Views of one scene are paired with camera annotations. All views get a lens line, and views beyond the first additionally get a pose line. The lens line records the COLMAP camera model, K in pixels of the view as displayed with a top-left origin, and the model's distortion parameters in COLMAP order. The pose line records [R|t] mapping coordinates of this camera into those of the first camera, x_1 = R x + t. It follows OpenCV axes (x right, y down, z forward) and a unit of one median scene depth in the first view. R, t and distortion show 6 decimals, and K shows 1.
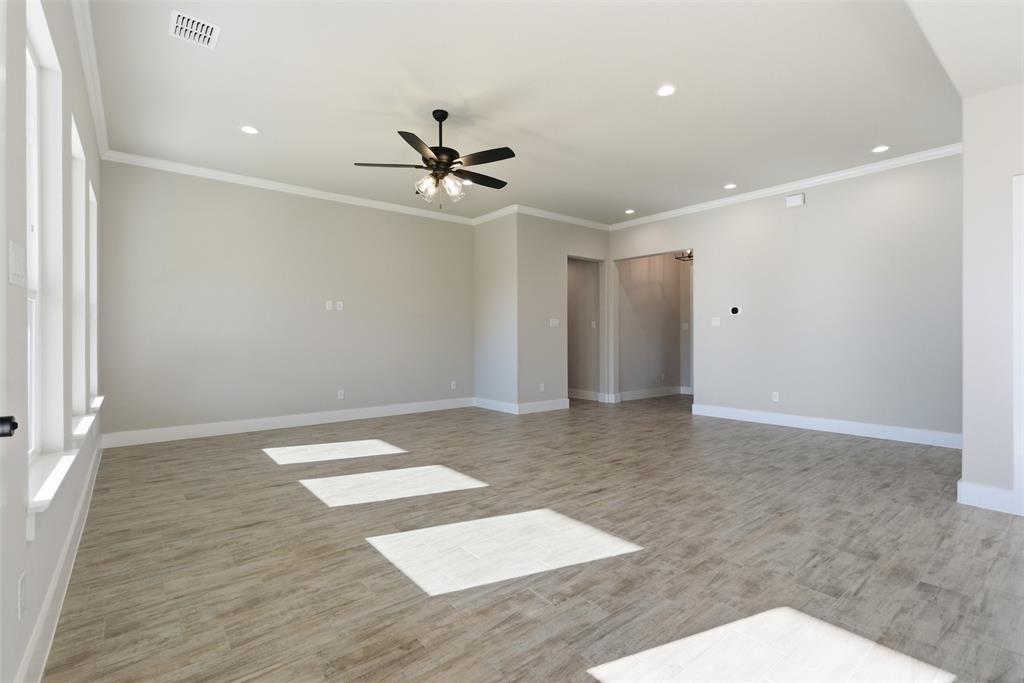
lens RADIAL K [[468.8, 0, 513.3], [0, 468.8, 336.9], [0, 0, 1]] dist [-0.000259, 0.000603]
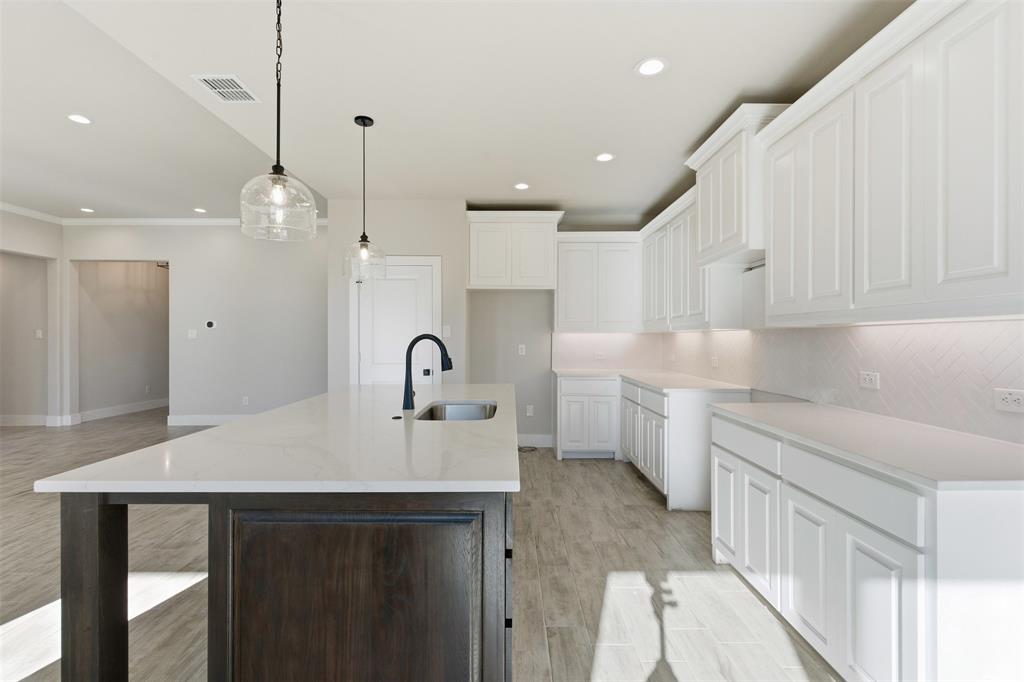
lens RADIAL K [[468.8, 0, 517.1], [0, 468.8, 337.1], [0, 0, 1]] dist [-0.000259, 0.000603]
pose [[0.634891, -0.000340, 0.772601, 0.138058], [0.001279, 0.999999, -0.000611, -0.039724], [-0.772600, 0.001377, 0.634891, -0.368006]]
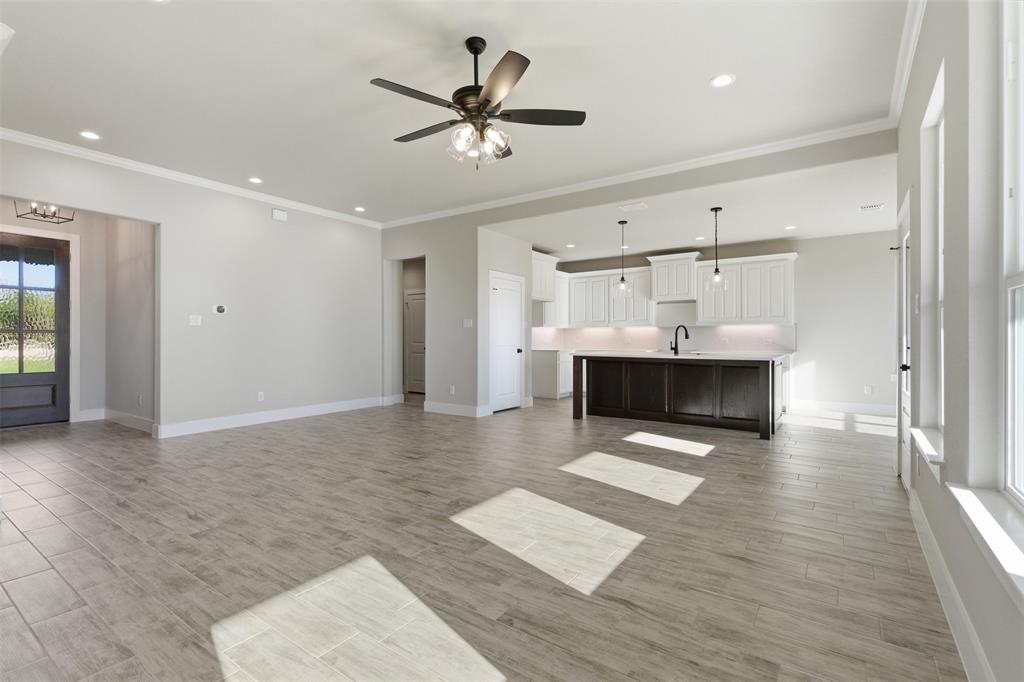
lens RADIAL K [[468.8, 0, 511.5], [0, 468.8, 336.3], [0, 0, 1]] dist [-0.000259, 0.000603]
pose [[-0.266235, 0.006817, 0.963884, -0.868625], [0.002024, 0.999977, -0.006513, 0.004133], [-0.963906, 0.000217, -0.266243, 1.106852]]
